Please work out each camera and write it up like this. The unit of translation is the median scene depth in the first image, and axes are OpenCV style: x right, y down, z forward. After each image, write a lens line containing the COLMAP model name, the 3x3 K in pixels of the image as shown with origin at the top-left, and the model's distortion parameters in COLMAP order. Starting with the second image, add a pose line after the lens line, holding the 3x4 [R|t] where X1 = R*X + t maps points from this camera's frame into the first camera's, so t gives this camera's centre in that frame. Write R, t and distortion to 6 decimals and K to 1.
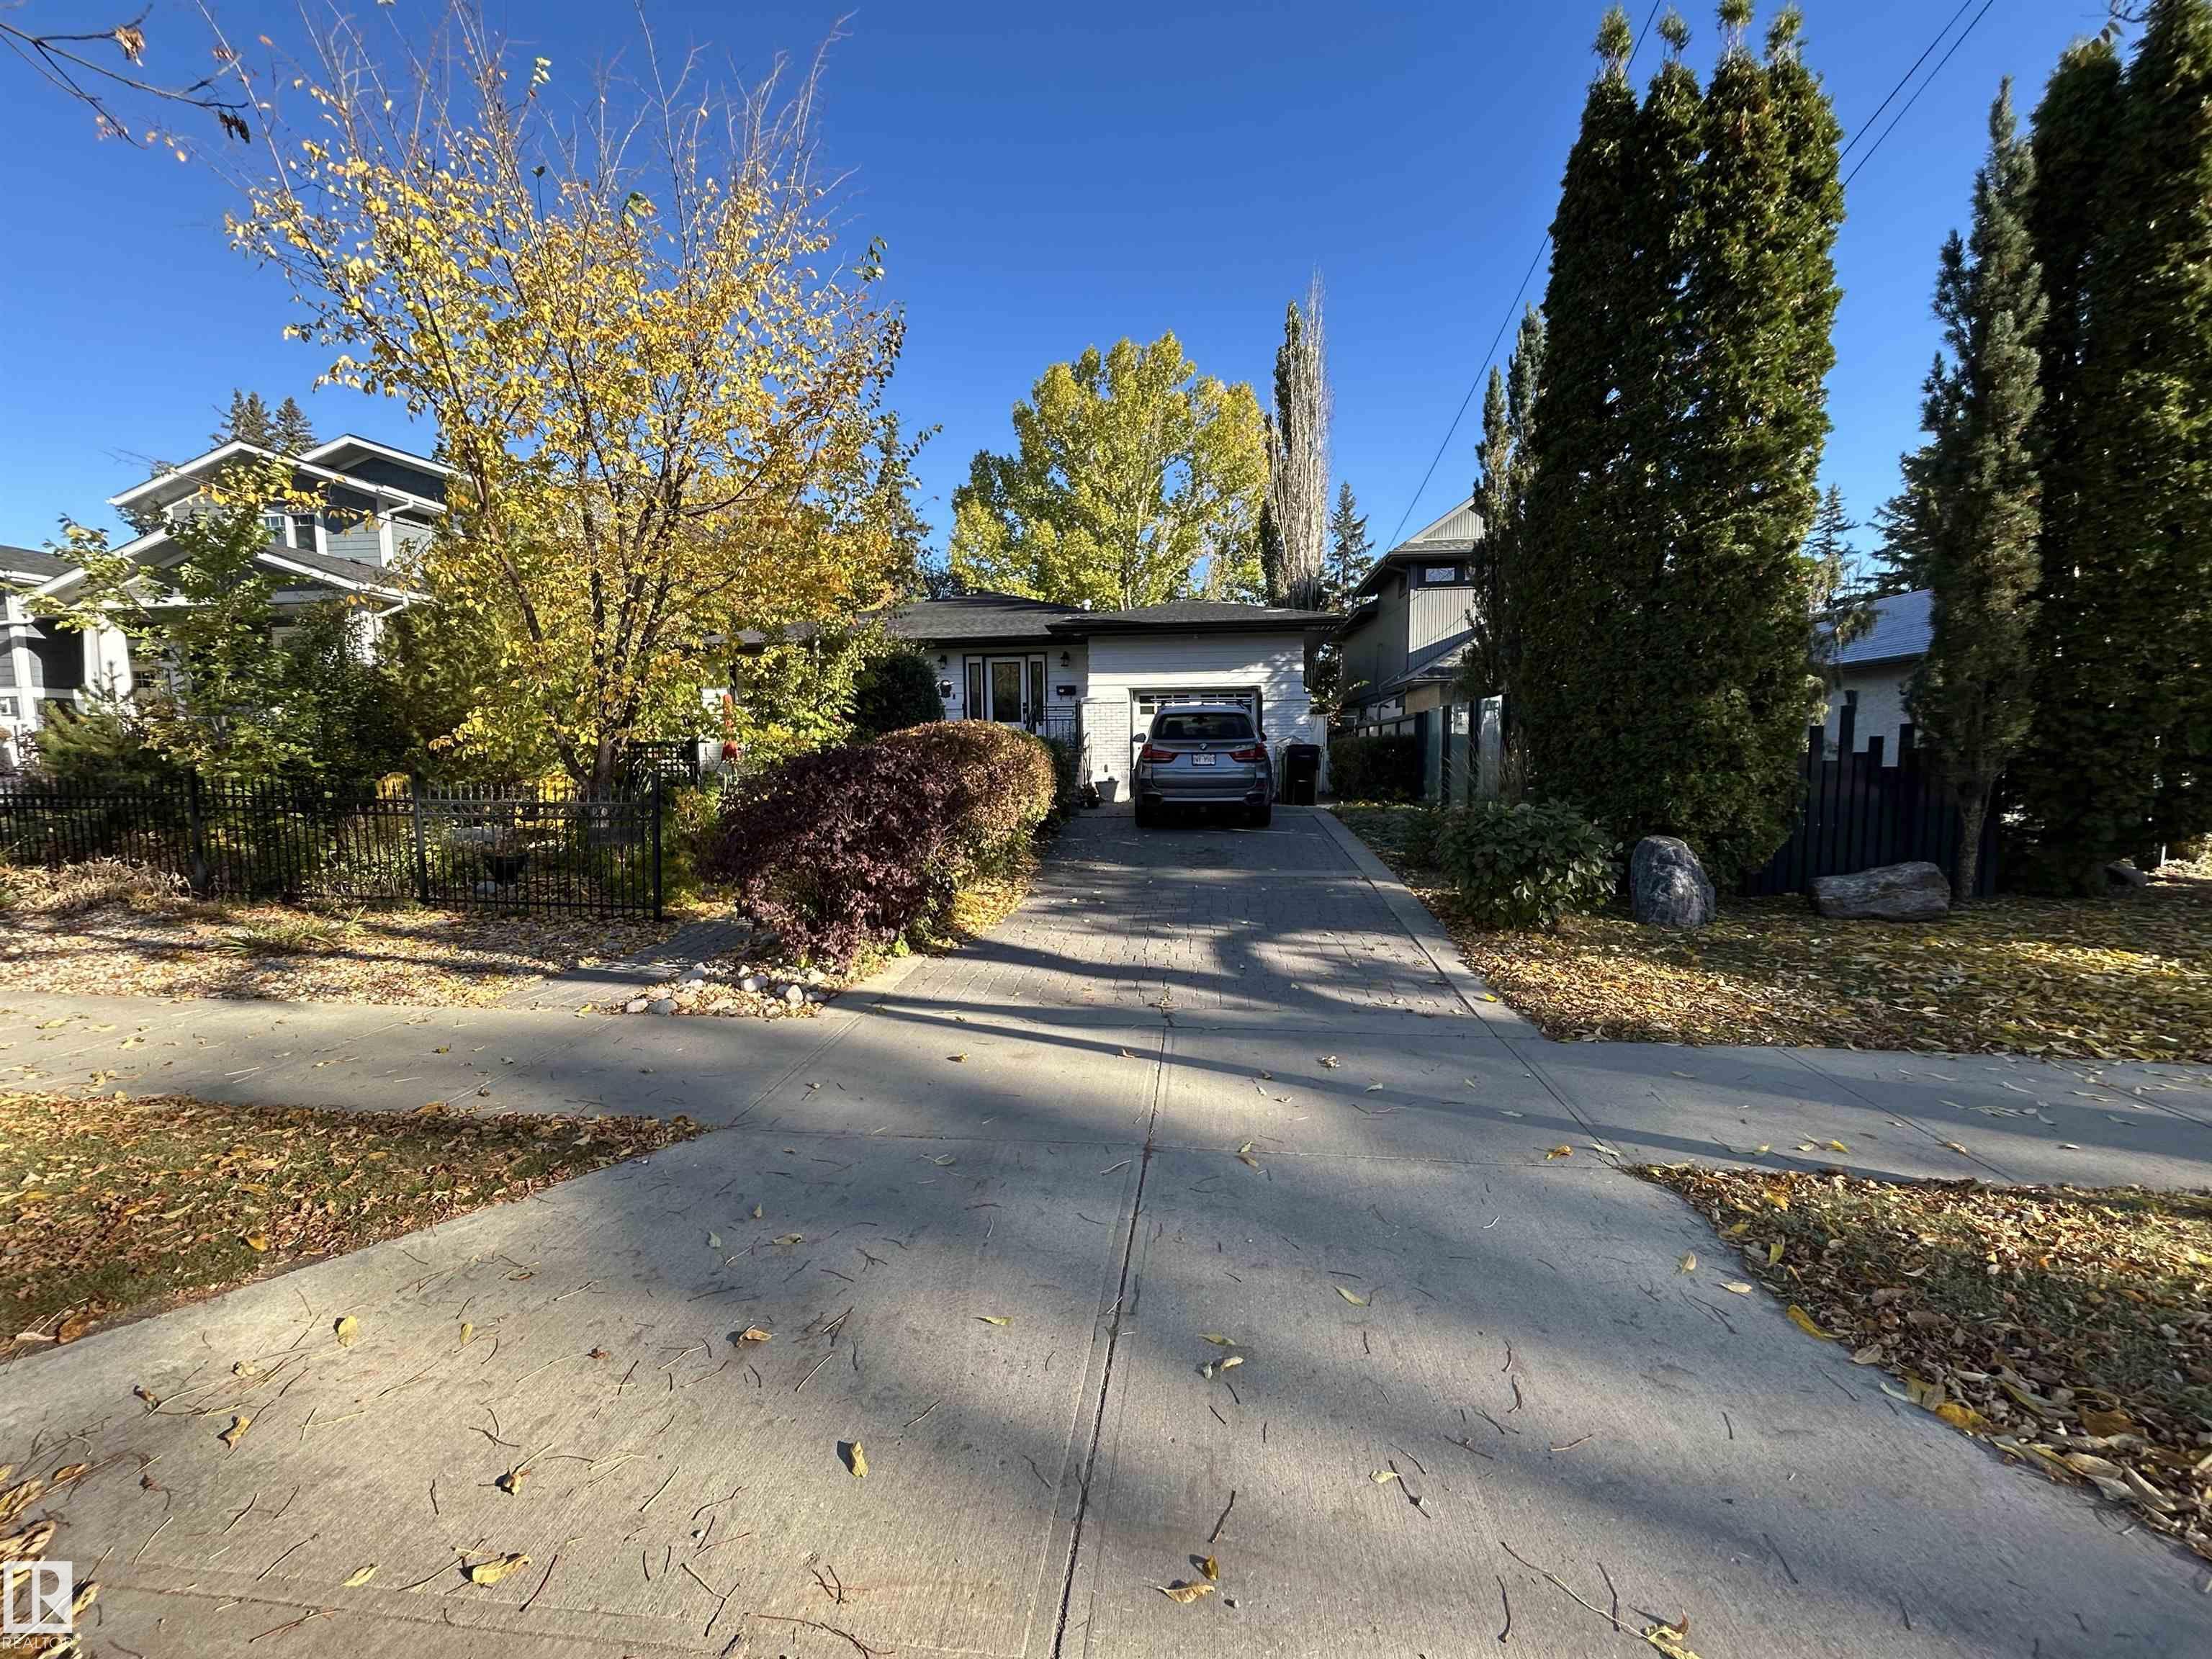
lens RADIAL K [[884.0, 0, 1100.2], [0, 884.0, 835.1], [0, 0, 1]] dist [-0.002491, 0.001135]
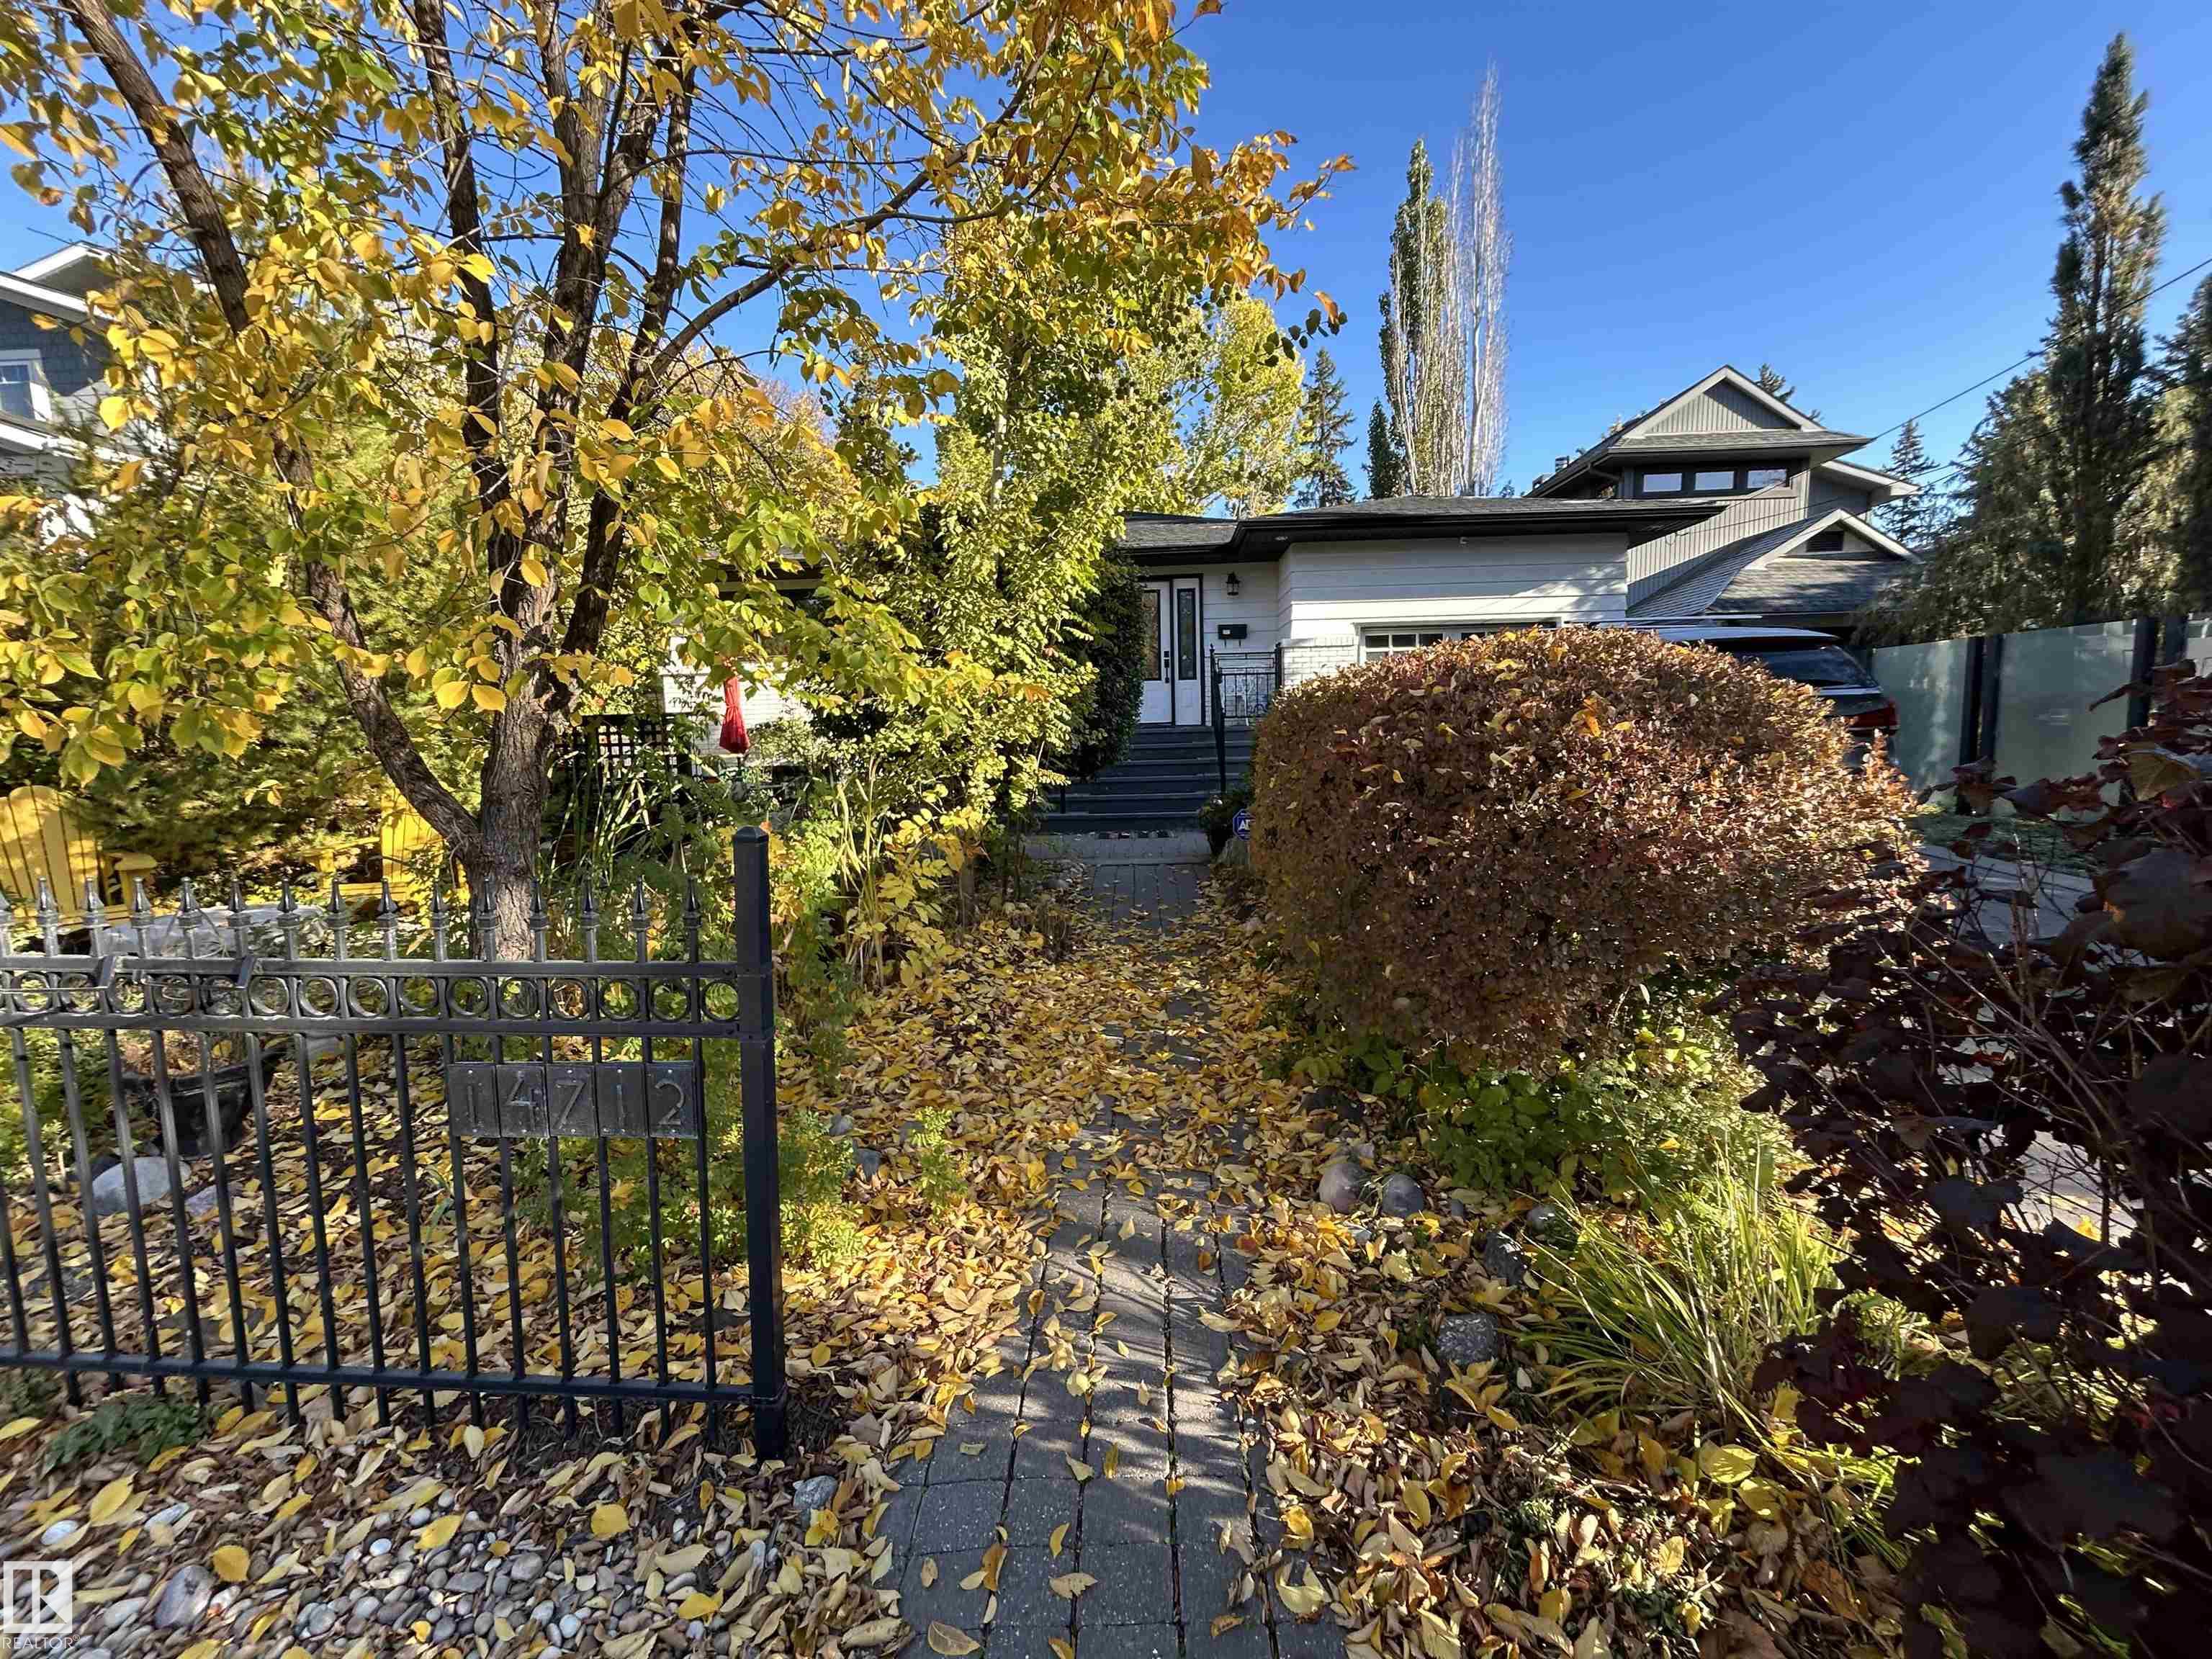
lens RADIAL K [[884.0, 0, 1101.2], [0, 884.0, 828.5], [0, 0, 1]] dist [-0.002491, 0.001135]
pose [[0.998147, -0.019264, 0.057722, -0.181451], [0.017753, 0.999489, 0.026579, -0.031959], [-0.058205, -0.025505, 0.997979, 0.325004]]
